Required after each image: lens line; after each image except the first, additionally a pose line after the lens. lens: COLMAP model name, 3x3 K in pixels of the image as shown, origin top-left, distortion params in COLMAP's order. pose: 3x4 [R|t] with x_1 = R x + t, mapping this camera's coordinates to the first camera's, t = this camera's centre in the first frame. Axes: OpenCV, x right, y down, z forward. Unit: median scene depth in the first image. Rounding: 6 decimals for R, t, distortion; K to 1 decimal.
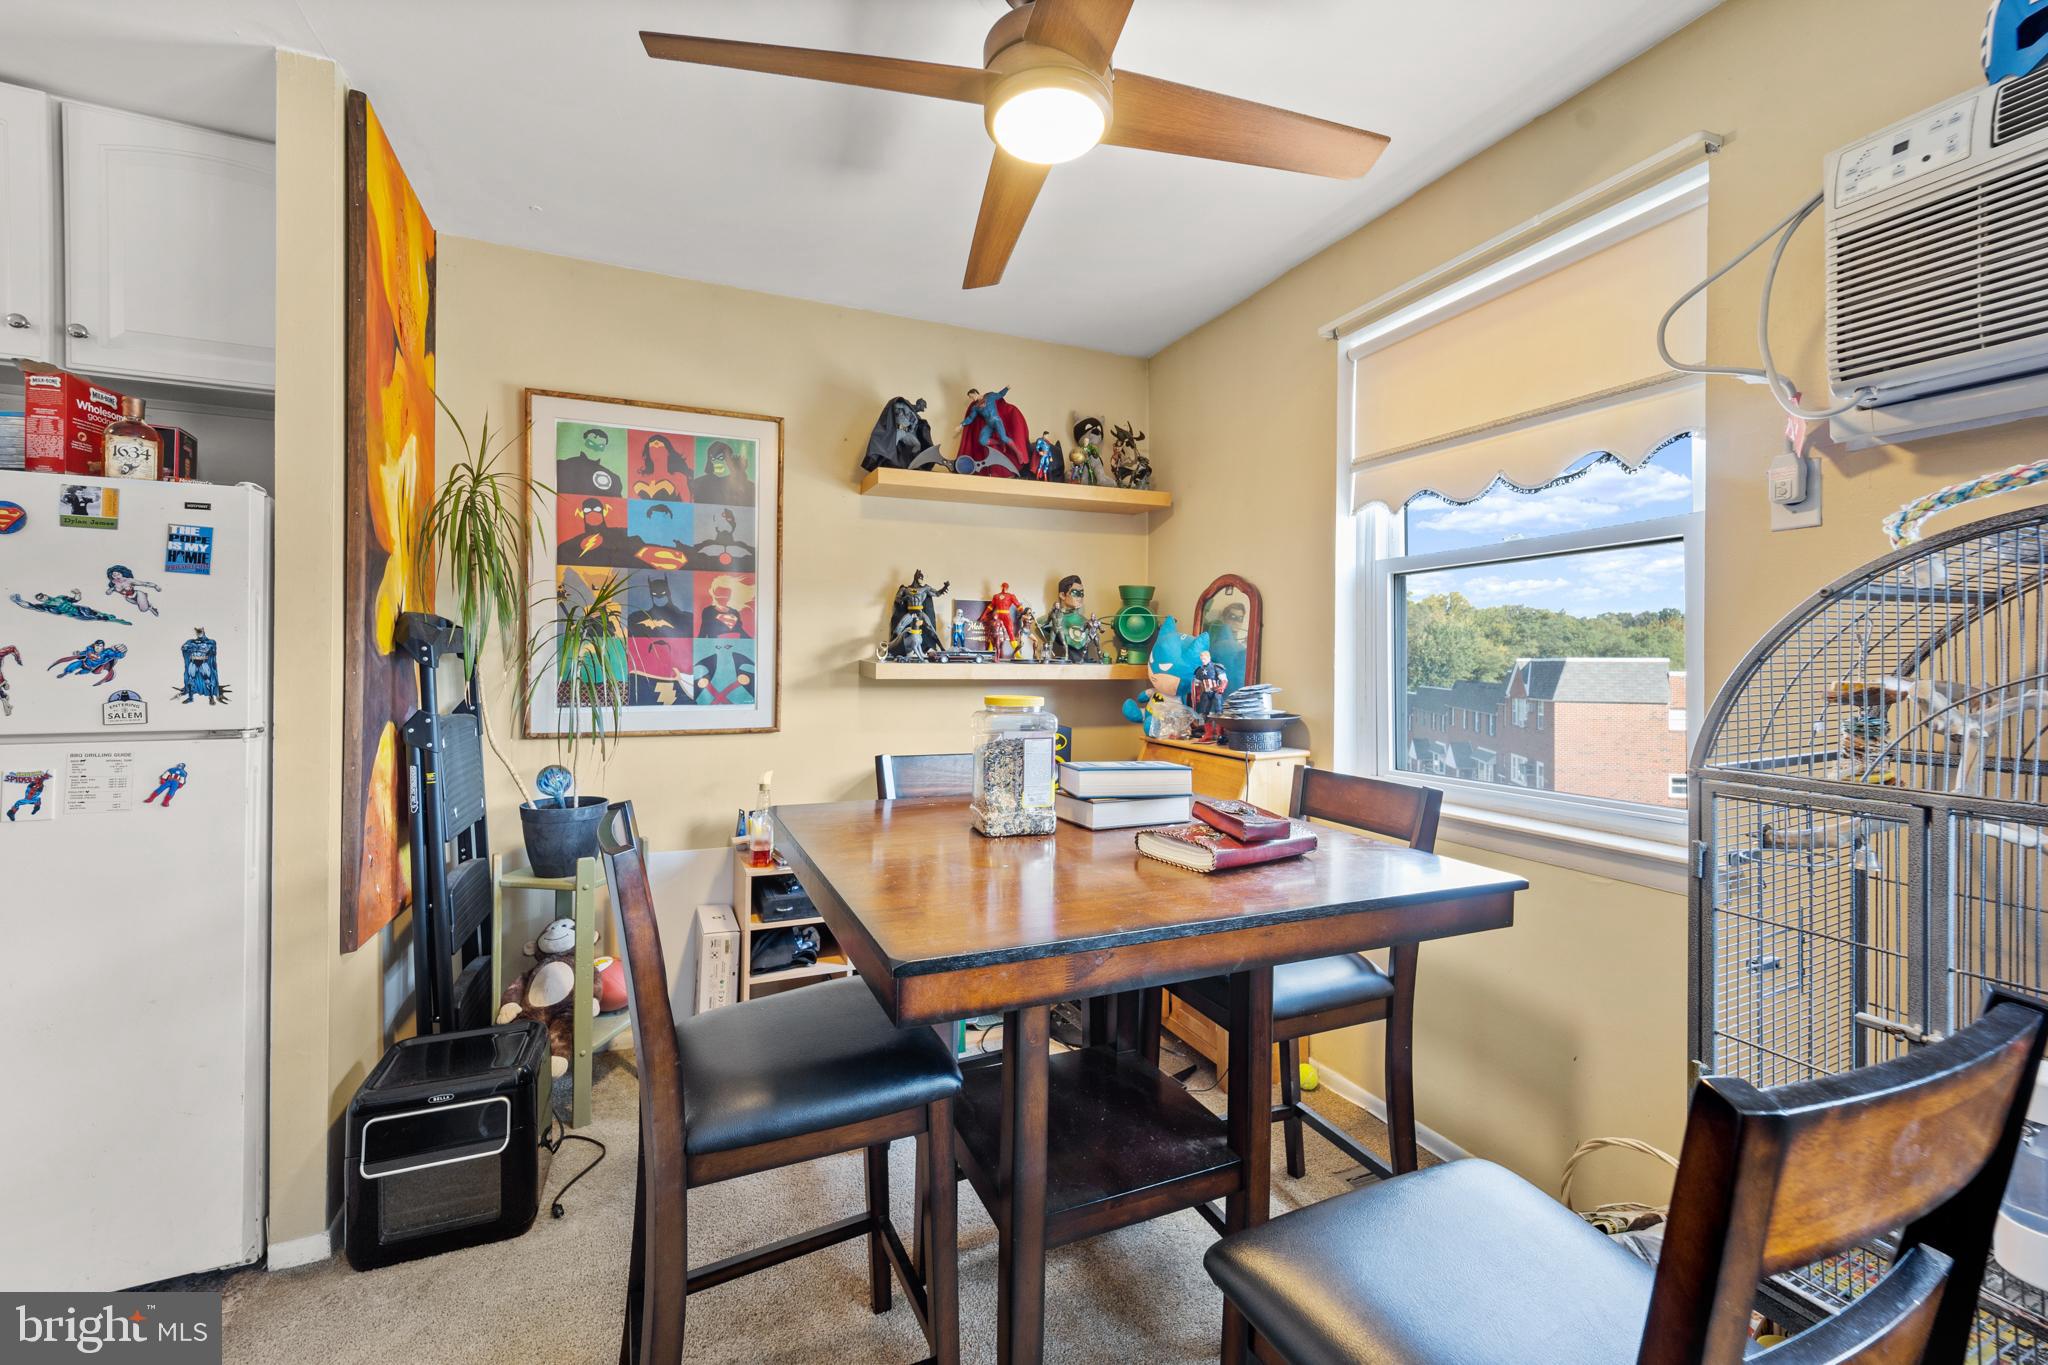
lens RADIAL K [[836.0, 0, 1020.2], [0, 836.0, 638.3], [0, 0, 1]] dist [0.000596, -0.000013]
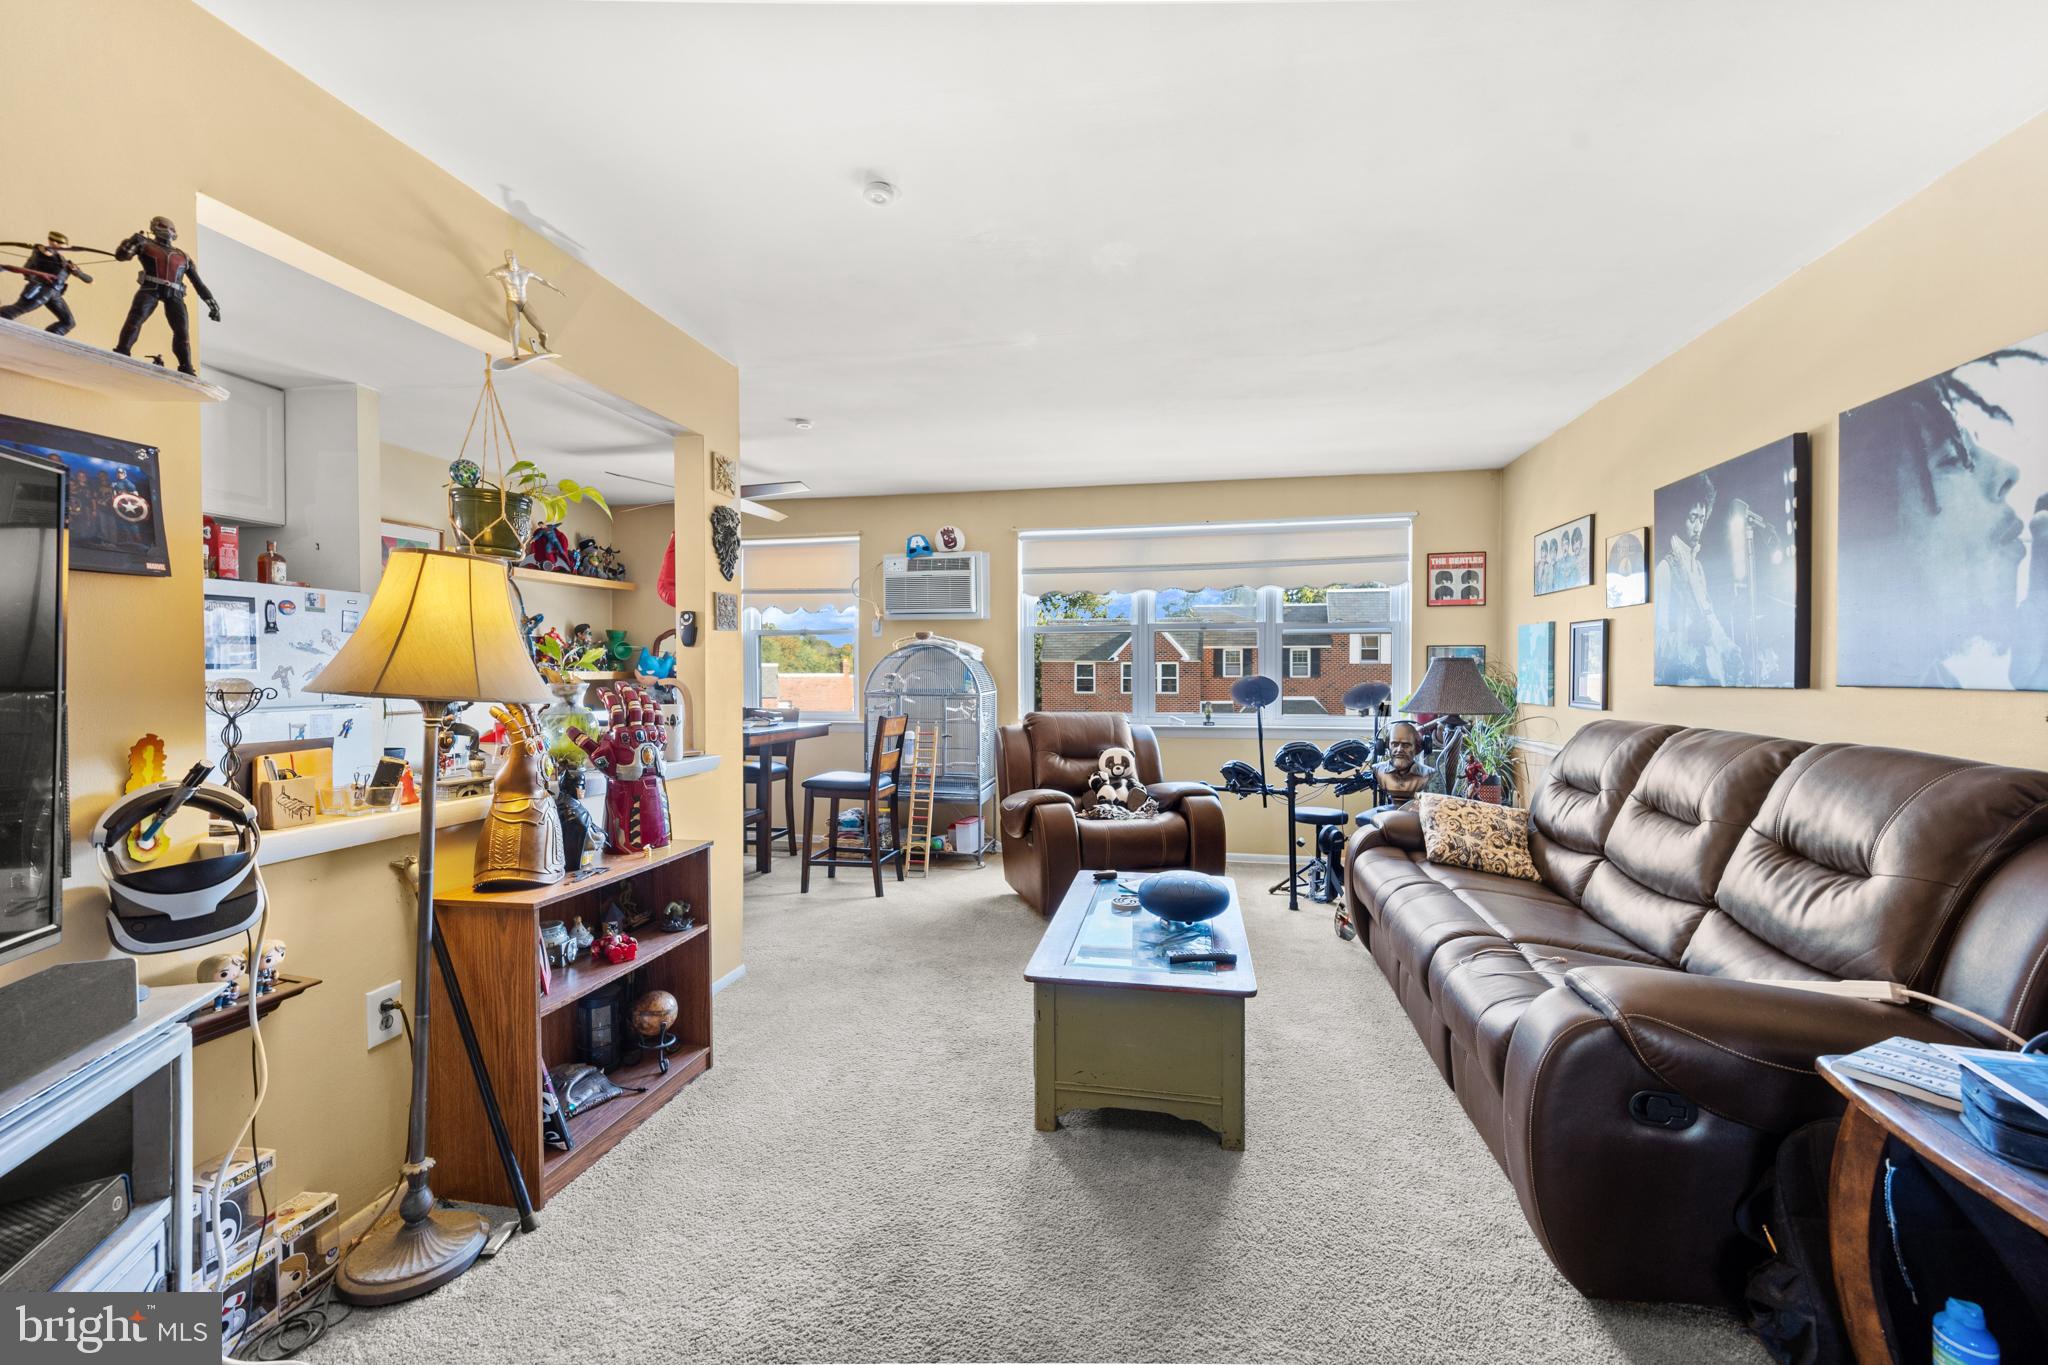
lens RADIAL K [[819.6, 0, 1026.4], [0, 819.6, 668.7], [0, 0, 1]] dist [0.000569, 0.000020]
pose [[0.564630, -0.006452, 0.825319, -1.800252], [-0.016820, 0.999672, 0.019323, -0.055614], [-0.825173, -0.024792, 0.564336, -1.715929]]
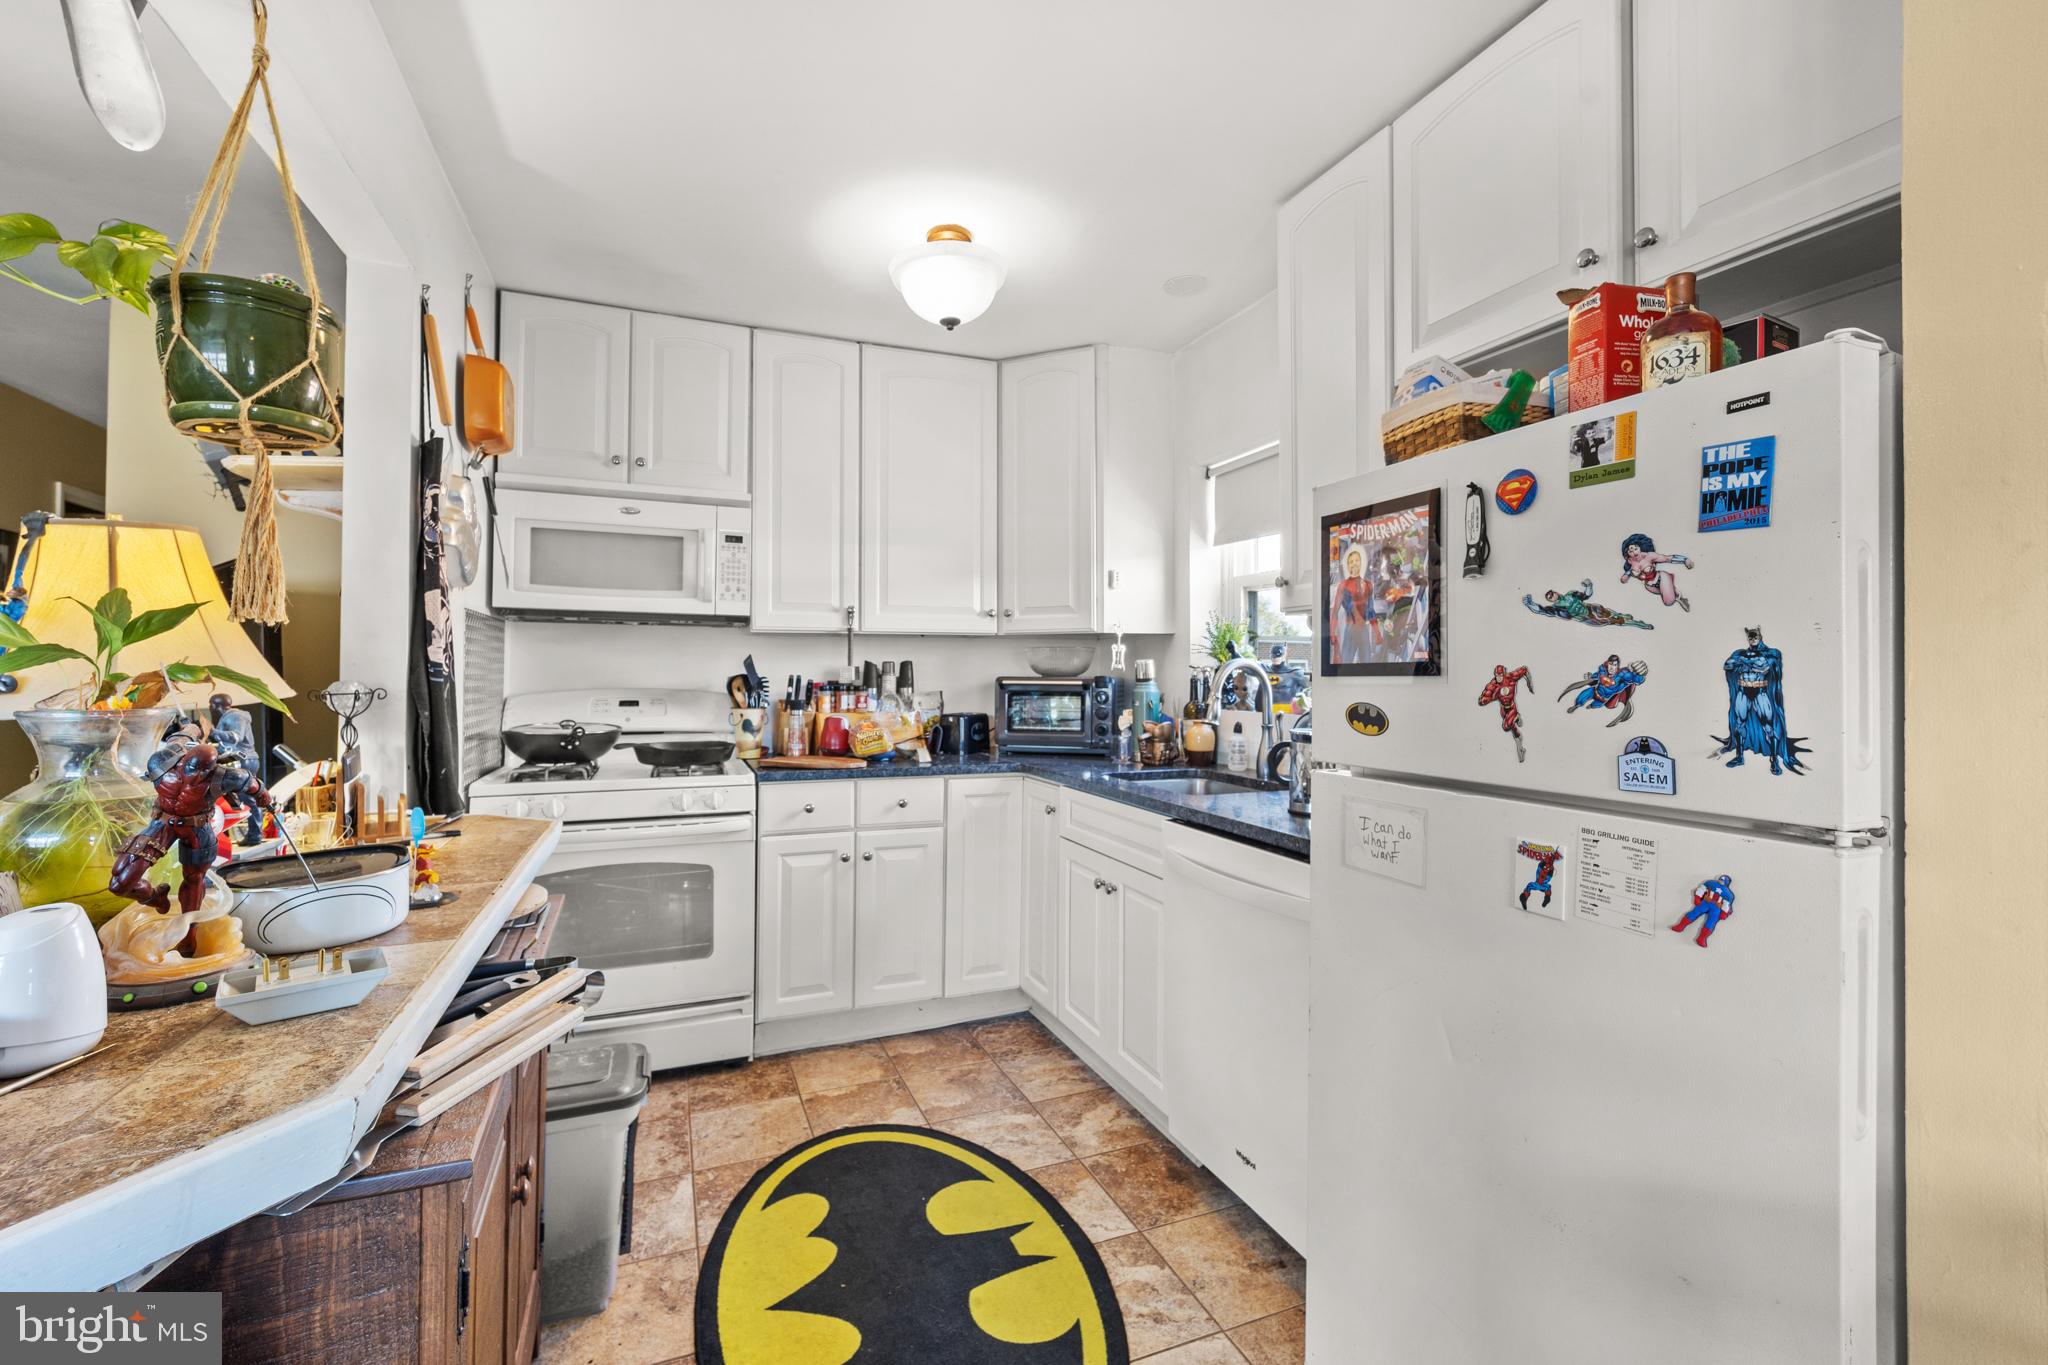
lens RADIAL K [[861.1, 0, 1024.0], [0, 861.1, 682.5], [0, 0, 1]] dist [-0.001976, -0.000502]
pose [[-0.024968, 0.002991, -0.999684, -0.425489], [0.021472, 0.999766, 0.002455, 0.011259], [0.999458, -0.021404, -0.025026, 0.554821]]
